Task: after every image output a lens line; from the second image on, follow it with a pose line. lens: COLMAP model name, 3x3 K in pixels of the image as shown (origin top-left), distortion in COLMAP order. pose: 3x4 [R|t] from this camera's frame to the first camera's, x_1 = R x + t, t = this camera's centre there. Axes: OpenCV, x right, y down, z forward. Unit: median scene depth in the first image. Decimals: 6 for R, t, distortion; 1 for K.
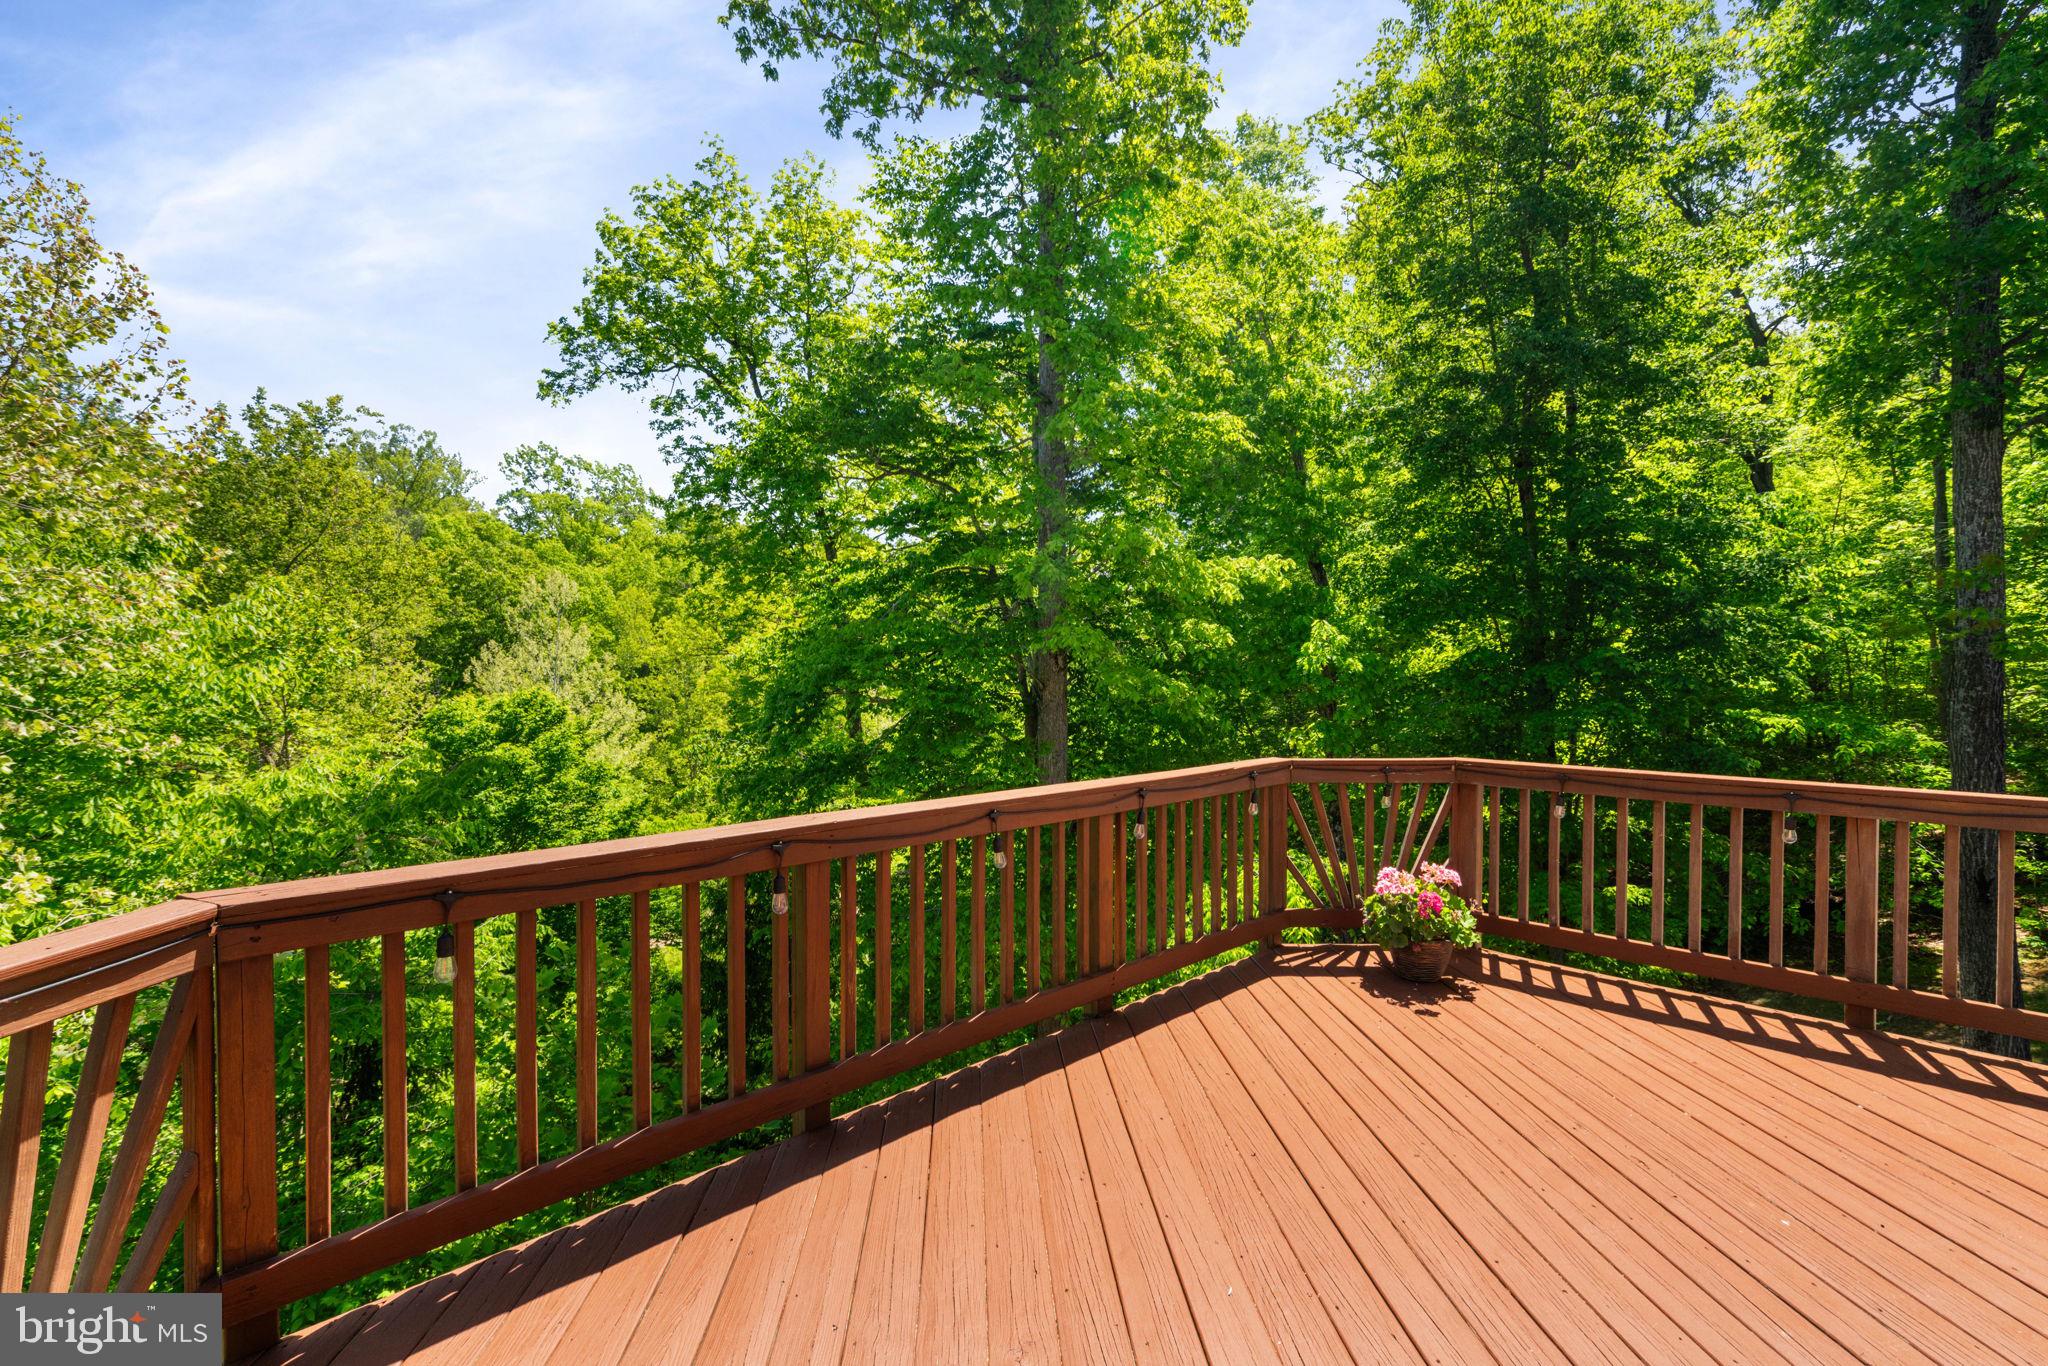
lens RADIAL K [[937.9, 0, 1023.1], [0, 937.9, 684.4], [0, 0, 1]] dist [-0.013657, 0.002763]
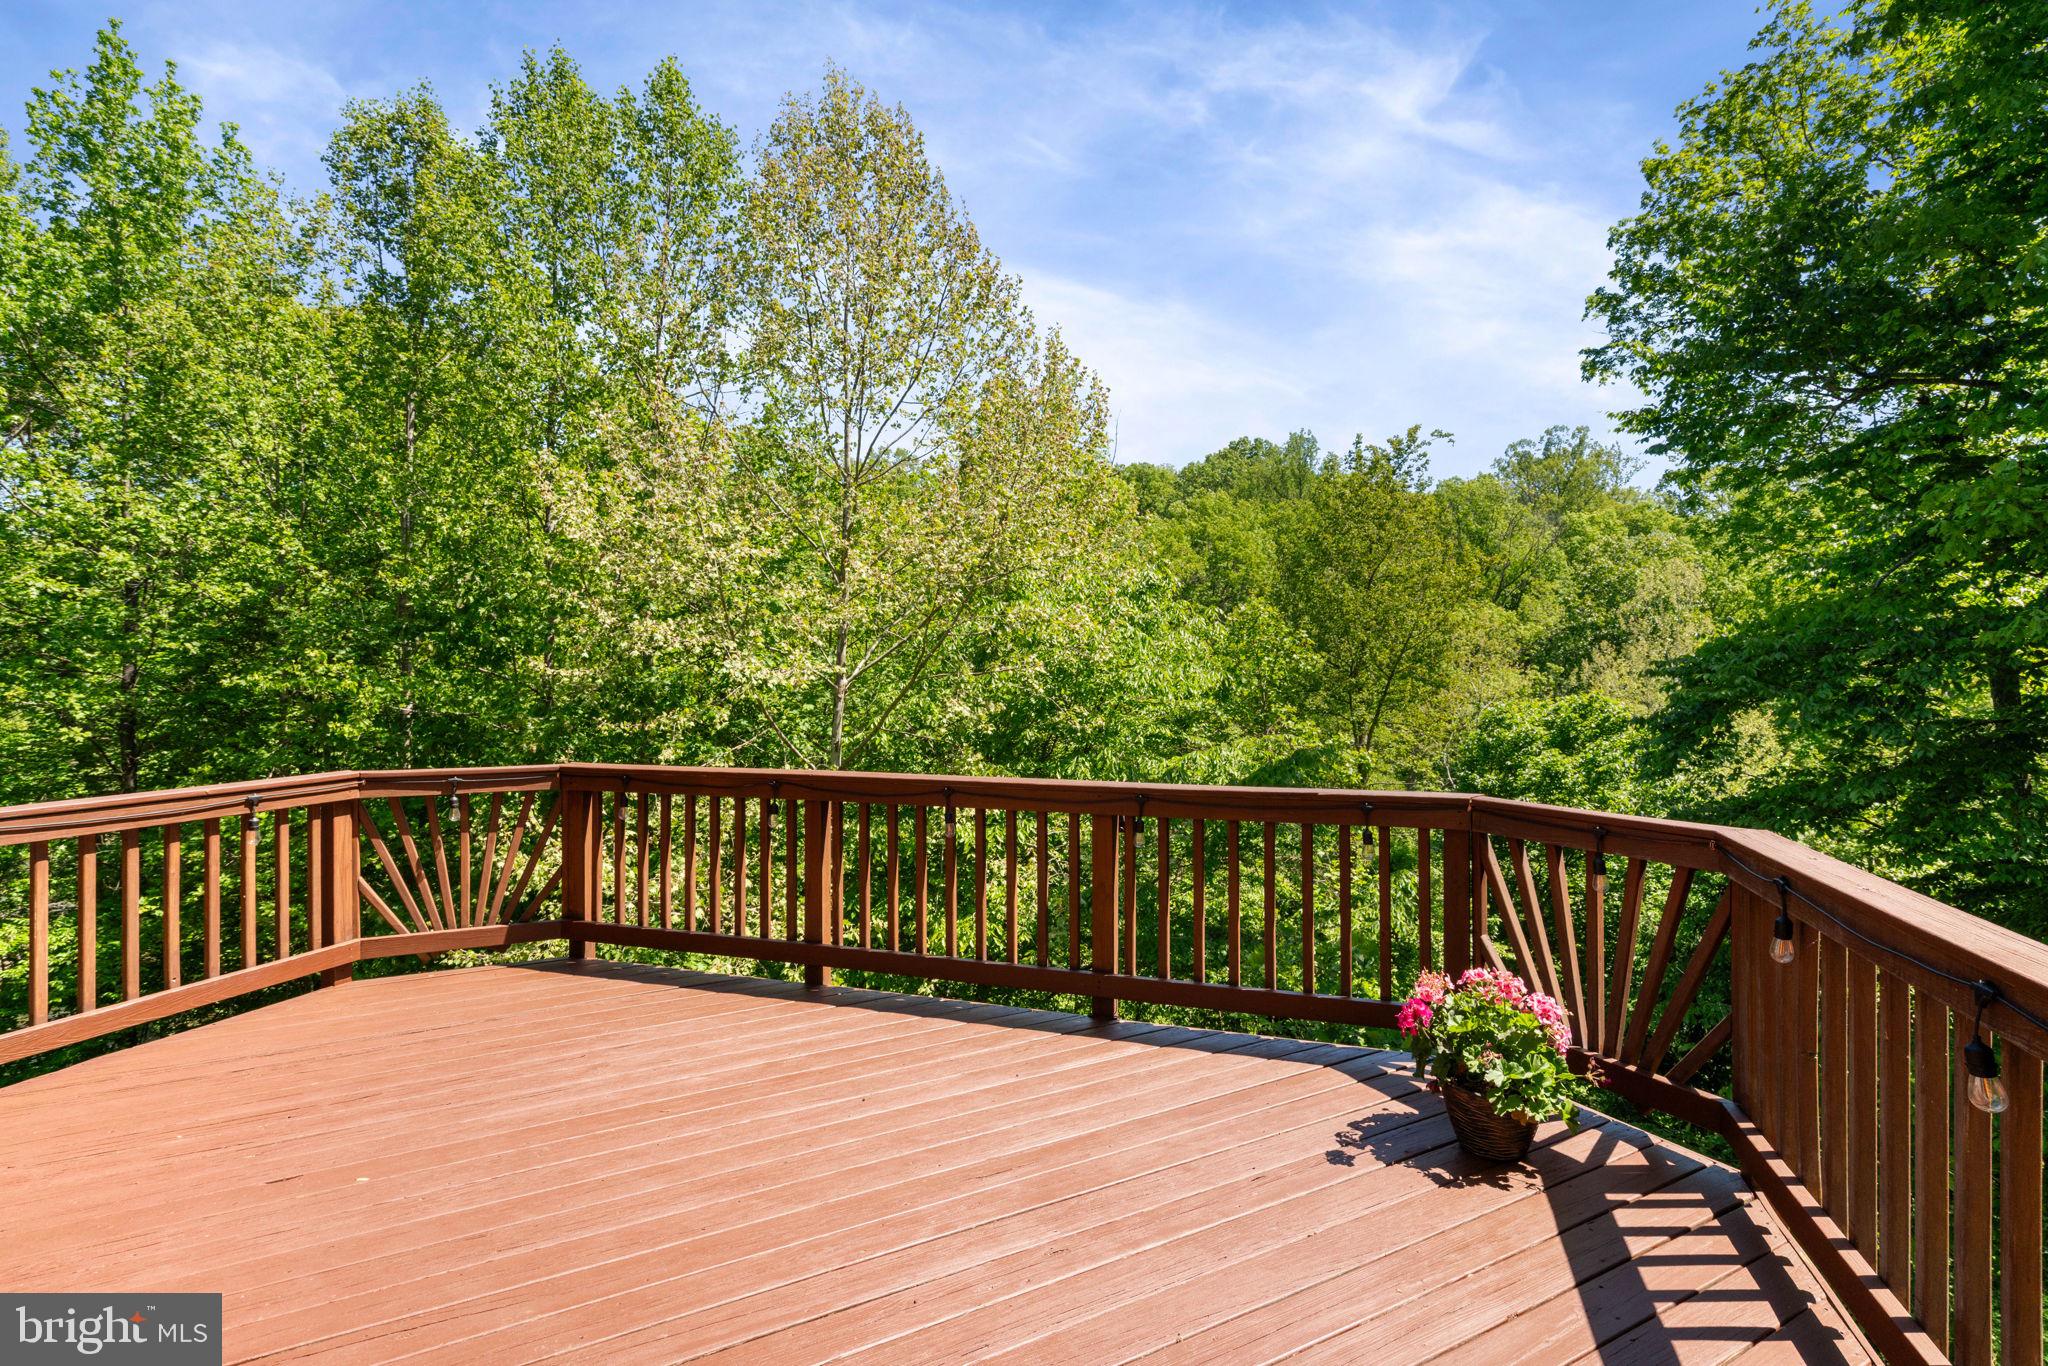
lens RADIAL K [[1000.0, 0, 1013.1], [0, 1000.0, 673.0], [0, 0, 1]] dist [-0.001288, -0.000706]
pose [[0.434582, -0.003754, -0.900625, 0.130199], [-0.010053, 0.999909, -0.009019, -0.000422], [0.900576, 0.012974, 0.434504, 0.058275]]
